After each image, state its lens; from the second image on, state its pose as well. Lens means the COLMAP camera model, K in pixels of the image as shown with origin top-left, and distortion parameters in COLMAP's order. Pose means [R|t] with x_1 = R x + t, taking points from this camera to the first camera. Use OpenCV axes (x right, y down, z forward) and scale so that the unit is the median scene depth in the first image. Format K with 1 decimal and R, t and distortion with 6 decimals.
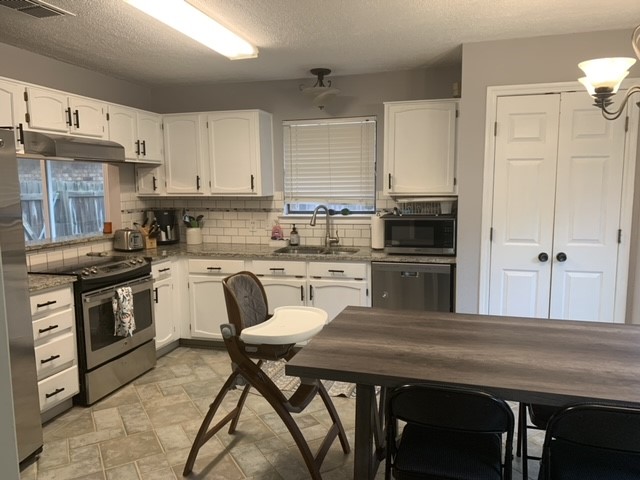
lens RADIAL K [[476.7, 0, 320.0], [0, 476.7, 240.0], [0, 0, 1]] dist [0.037102, -0.048603]
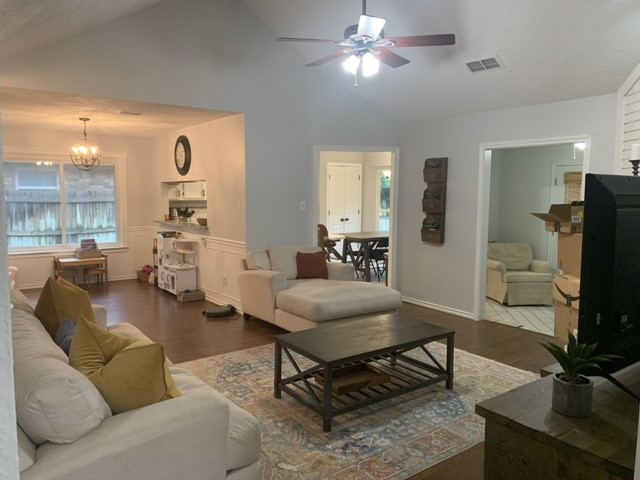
lens RADIAL K [[490.9, 0, 320.0], [0, 490.9, 240.0], [0, 0, 1]] dist [0.005582, -0.000604]
pose [[0.615631, -0.064054, 0.785427, -1.716205], [0.082179, 0.996475, 0.016853, 0.082353], [-0.783738, 0.054171, 0.618725, -0.657166]]
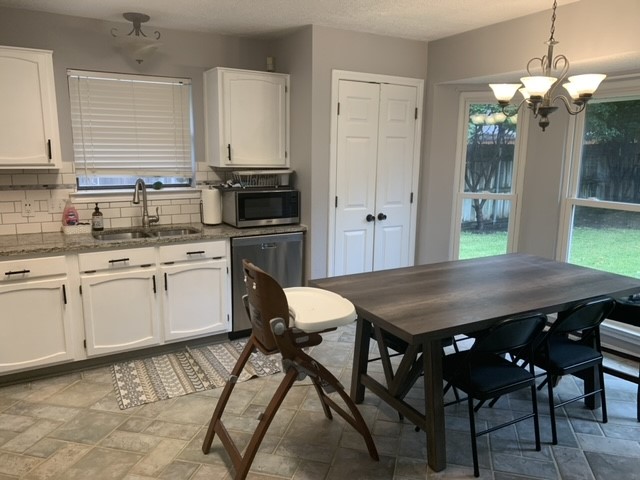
lens RADIAL K [[488.1, 0, 320.0], [0, 488.1, 240.0], [0, 0, 1]] dist [0.003333, -0.007128]
pose [[0.696792, -0.110222, 0.708754, -0.434554], [0.064408, 0.993746, 0.091221, -0.025869], [-0.714375, -0.017913, 0.699533, 0.183483]]
